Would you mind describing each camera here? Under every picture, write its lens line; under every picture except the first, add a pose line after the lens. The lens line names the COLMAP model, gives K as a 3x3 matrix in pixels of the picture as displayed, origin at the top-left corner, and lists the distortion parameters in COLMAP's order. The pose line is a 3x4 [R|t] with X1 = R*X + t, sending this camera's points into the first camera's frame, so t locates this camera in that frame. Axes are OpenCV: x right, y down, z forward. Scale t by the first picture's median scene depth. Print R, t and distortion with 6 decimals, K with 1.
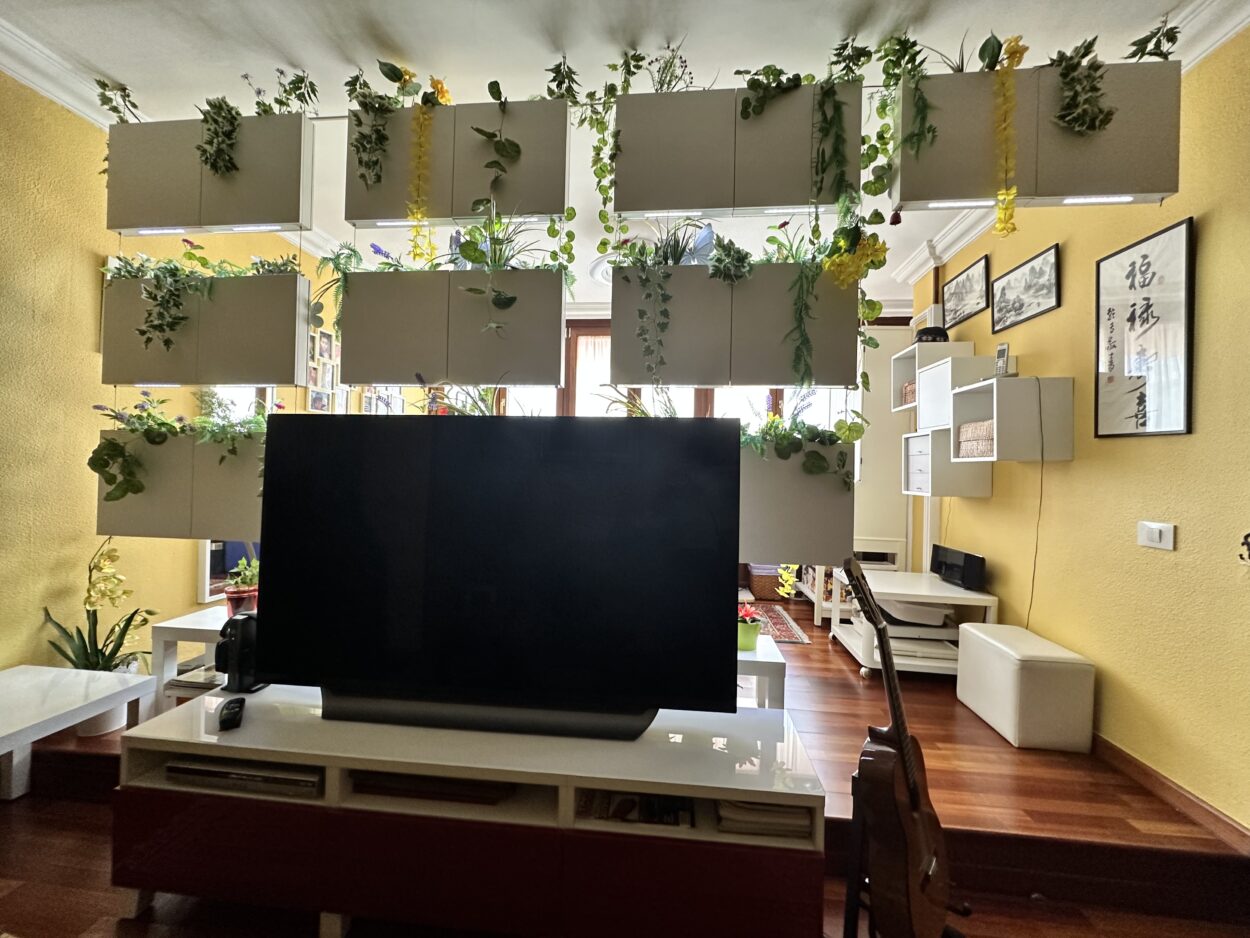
lens RADIAL K [[502.7, 0, 624.6], [0, 502.7, 464.7], [0, 0, 1]] dist [-0.008998, 0.000637]
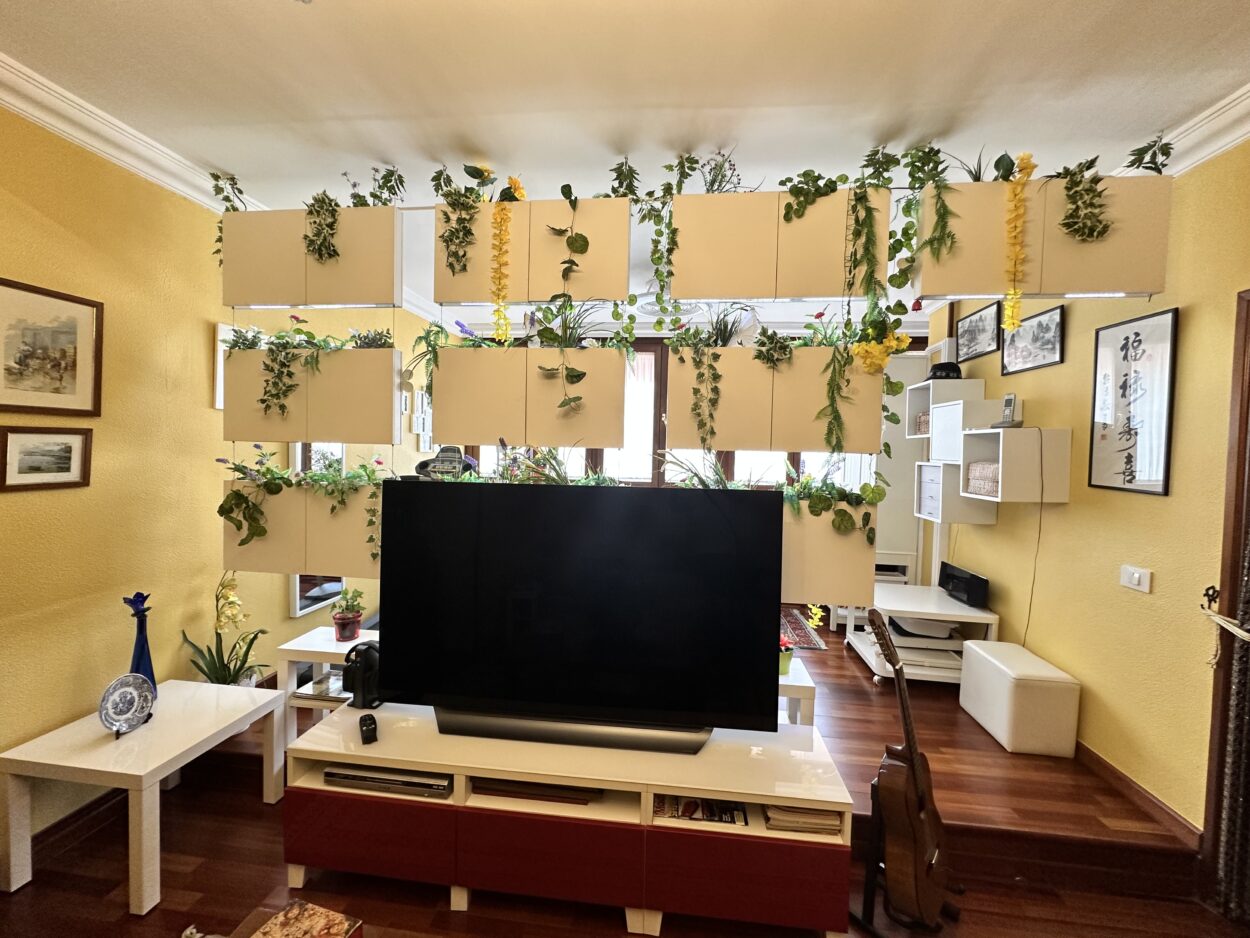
lens RADIAL K [[502.7, 0, 624.2], [0, 502.7, 465.7], [0, 0, 1]] dist [-0.008998, 0.000637]
pose [[0.999893, 0.001206, -0.014557, -0.107160], [-0.000627, 0.999209, 0.039760, -0.162243], [0.014593, -0.039746, 0.999103, -0.163767]]
